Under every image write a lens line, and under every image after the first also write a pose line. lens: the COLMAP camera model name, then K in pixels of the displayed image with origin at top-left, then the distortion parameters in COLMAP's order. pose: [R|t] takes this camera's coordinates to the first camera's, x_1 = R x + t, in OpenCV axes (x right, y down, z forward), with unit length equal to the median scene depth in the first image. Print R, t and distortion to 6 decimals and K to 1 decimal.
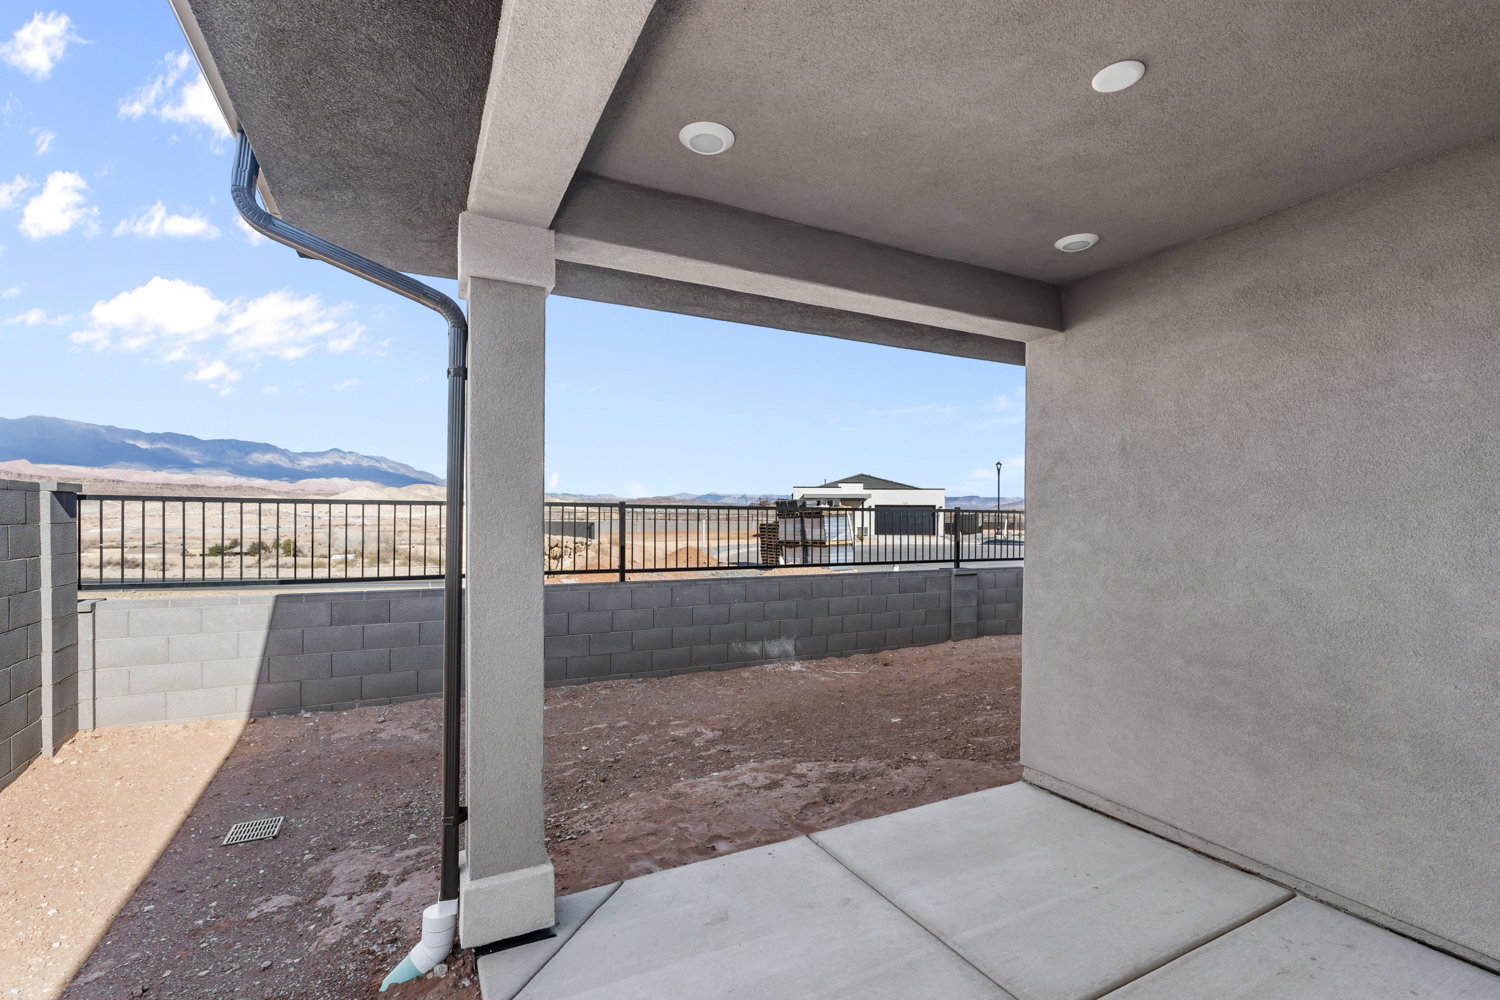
lens RADIAL K [[659.4, 0, 763.6], [0, 659.4, 529.7], [0, 0, 1]] dist [-0.000783, 0.000383]
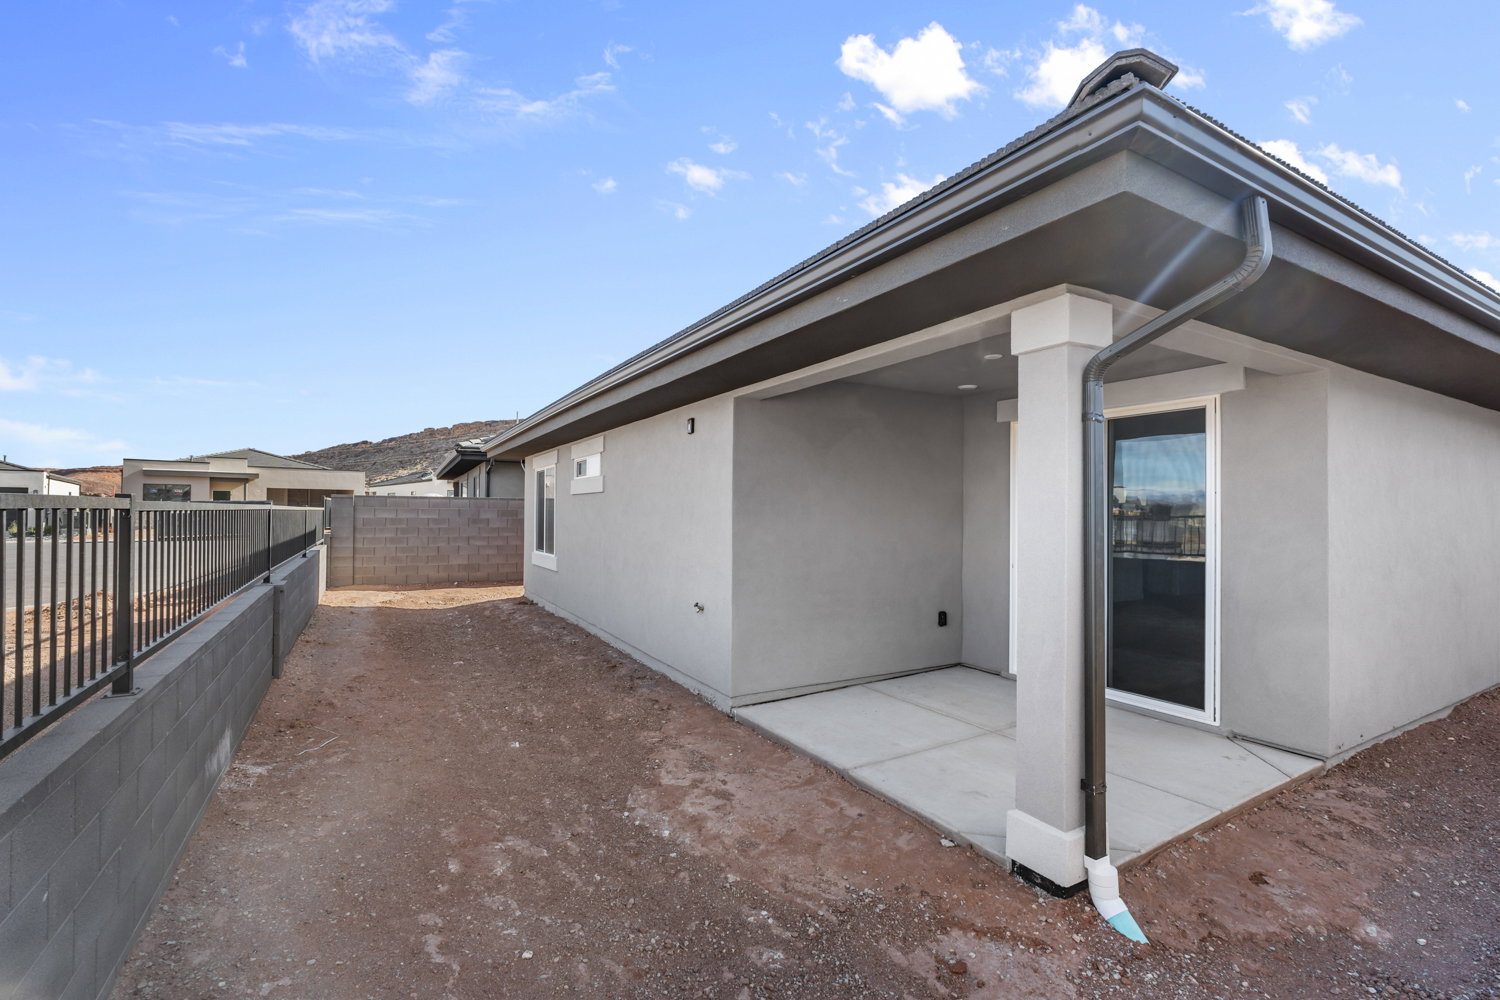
lens RADIAL K [[659.4, 0, 746.5], [0, 659.4, 499.3], [0, 0, 1]] dist [-0.000783, 0.000383]
pose [[-0.049346, 0.016150, 0.998651, -0.907617], [0.004593, 0.999862, -0.015943, -0.036581], [-0.998771, 0.003800, -0.049413, 0.928876]]
